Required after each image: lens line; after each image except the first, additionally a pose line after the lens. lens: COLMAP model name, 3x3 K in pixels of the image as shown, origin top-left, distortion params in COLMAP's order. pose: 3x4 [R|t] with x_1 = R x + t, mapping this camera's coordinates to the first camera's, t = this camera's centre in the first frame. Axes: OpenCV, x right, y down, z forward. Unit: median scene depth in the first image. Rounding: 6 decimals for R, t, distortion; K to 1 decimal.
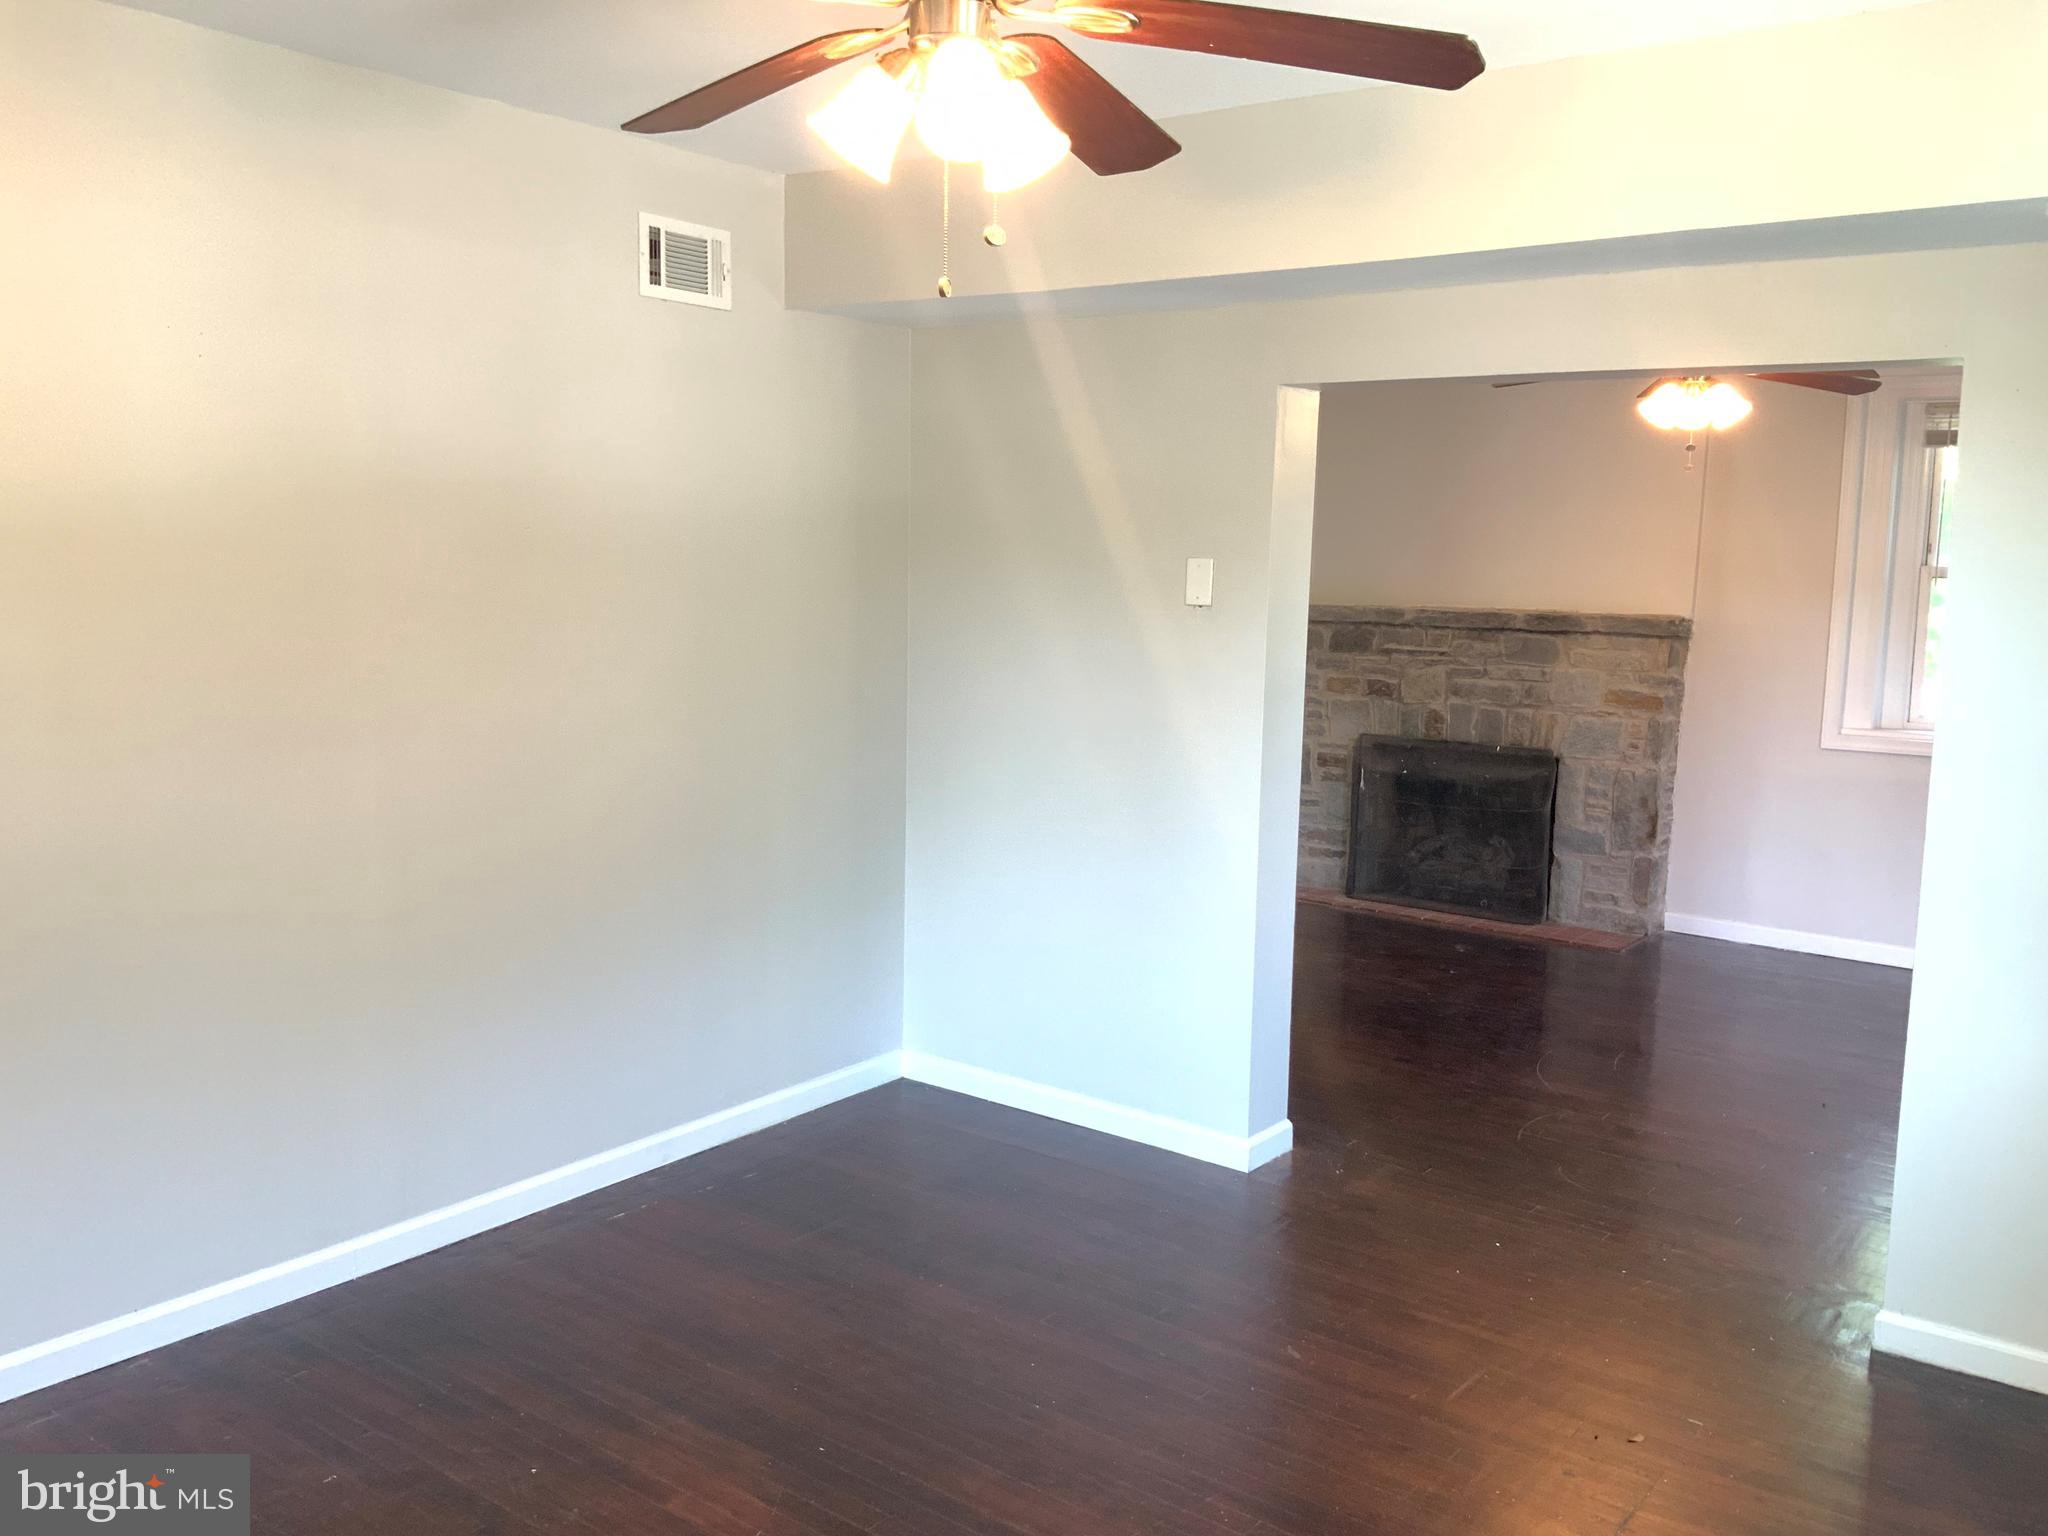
lens RADIAL K [[1706.6, 0, 1015.3], [0, 1706.6, 776.1], [0, 0, 1]] dist [0.065523, -0.118466]
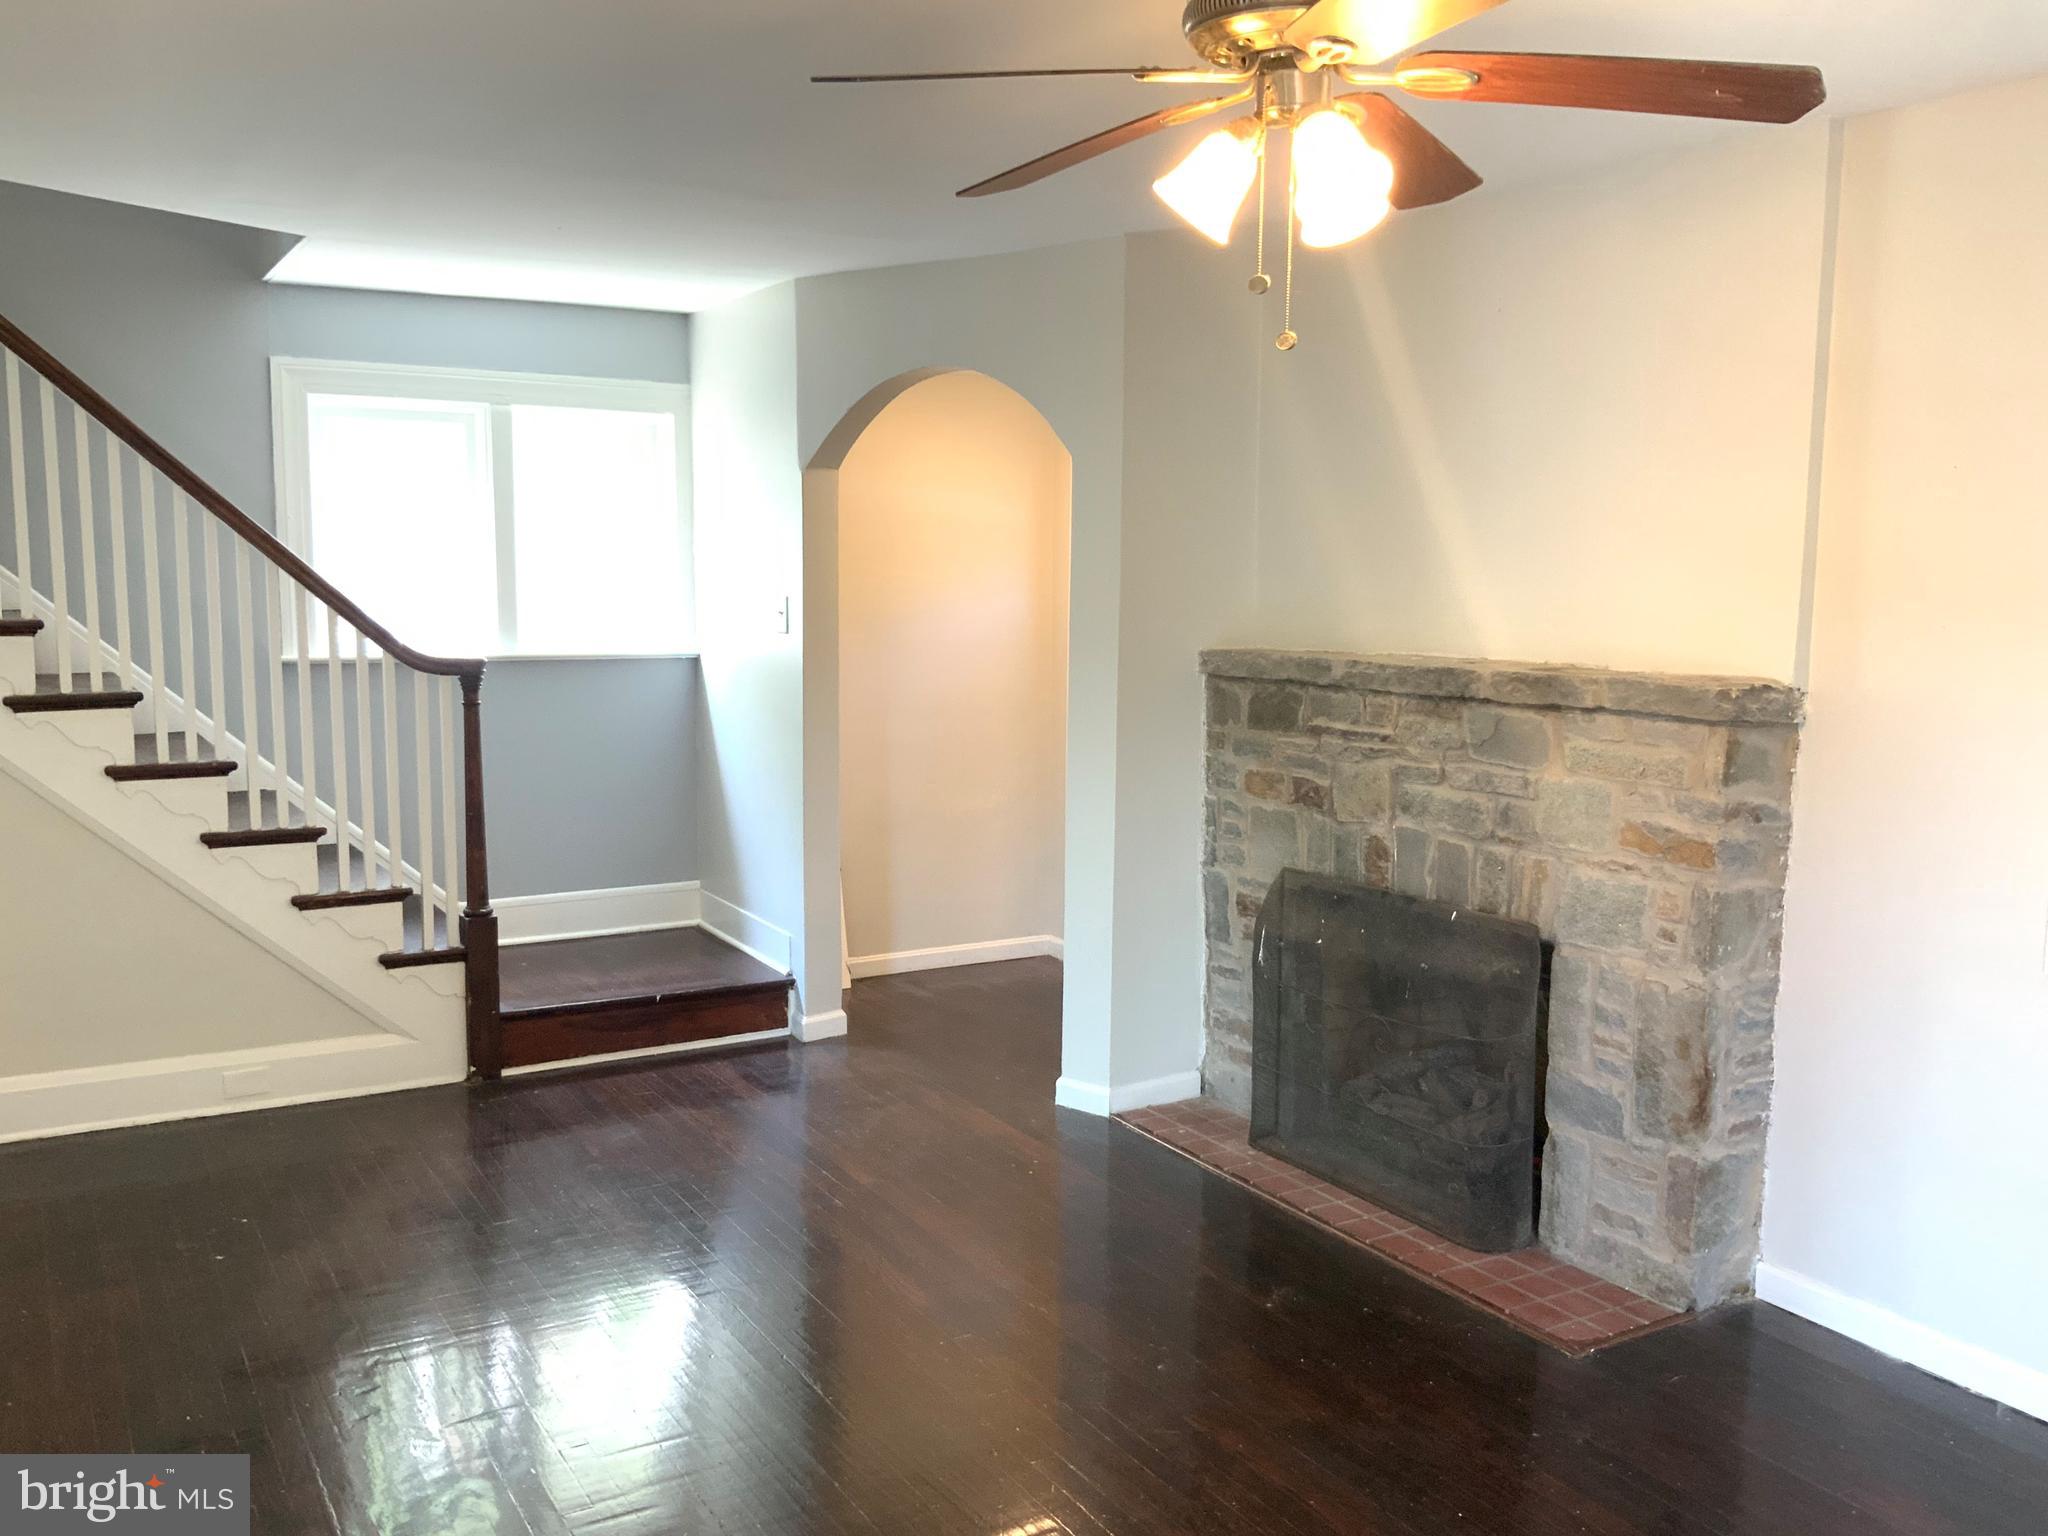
lens RADIAL K [[1706.6, 0, 1024.0], [0, 1706.6, 764.3], [0, 0, 1]] dist [0.065523, -0.118466]
pose [[0.934707, 0.034324, -0.353759, 0.348721], [-0.044369, 0.998808, -0.020322, -0.047512], [0.352639, 0.034691, 0.935116, 0.442186]]
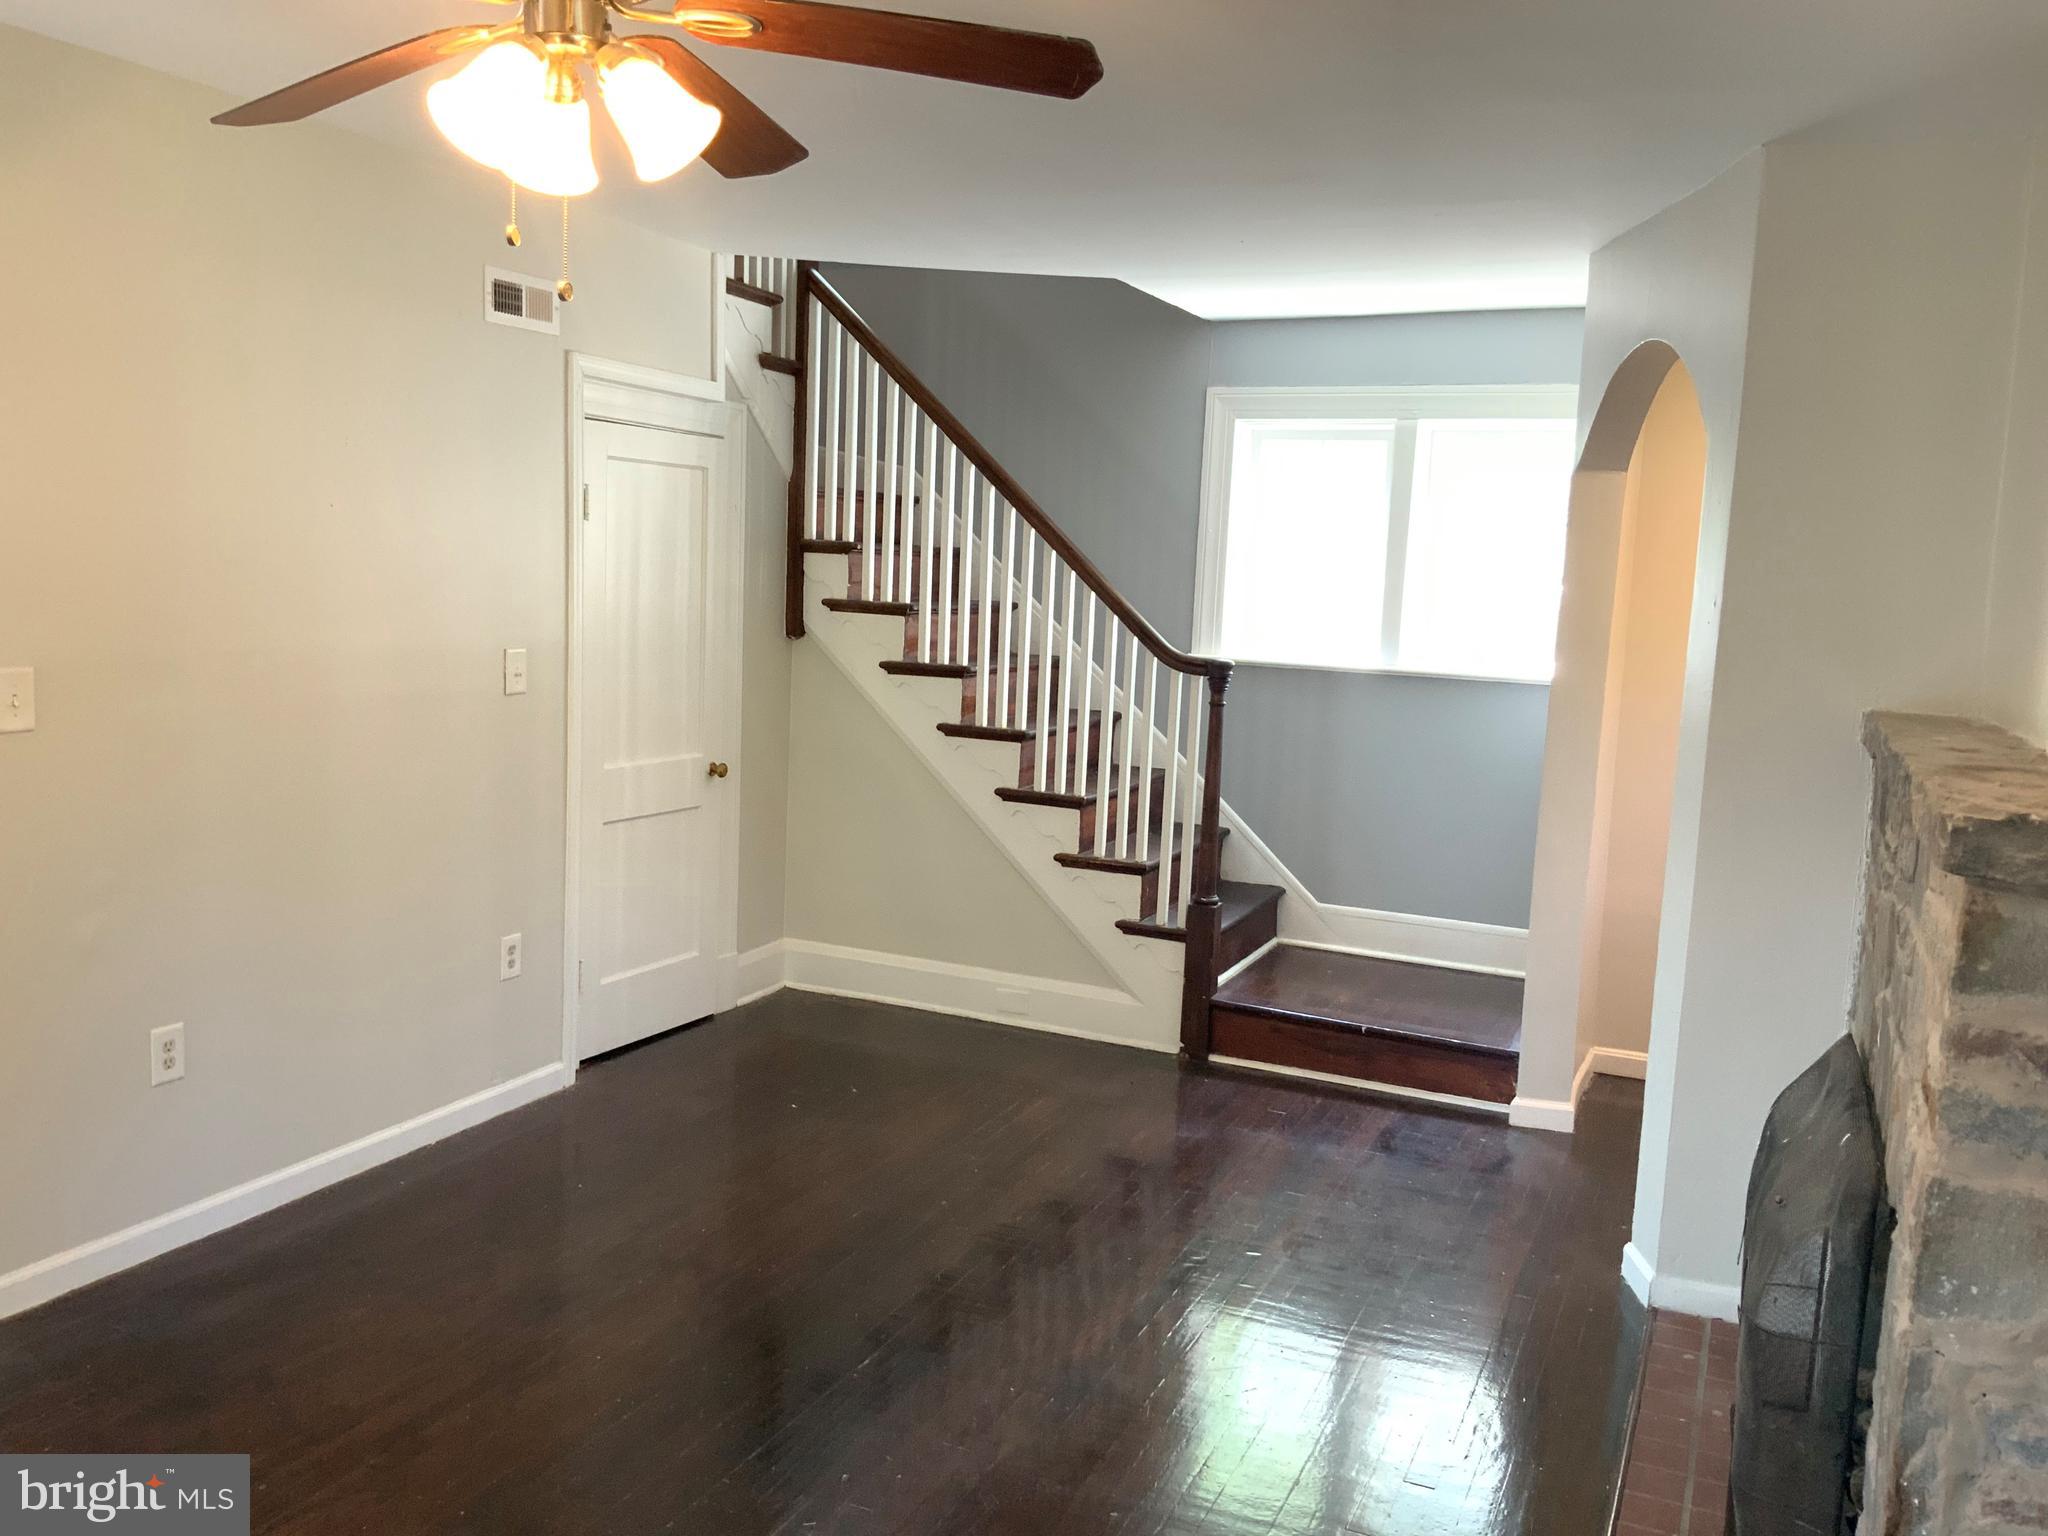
lens RADIAL K [[1706.6, 0, 1013.1], [0, 1706.6, 755.0], [0, 0, 1]] dist [0.065523, -0.118466]
pose [[0.226186, 0.106029, -0.968296, 0.582071], [-0.173327, 0.982576, 0.067105, -0.088219], [0.958539, 0.152654, 0.240623, 0.753145]]
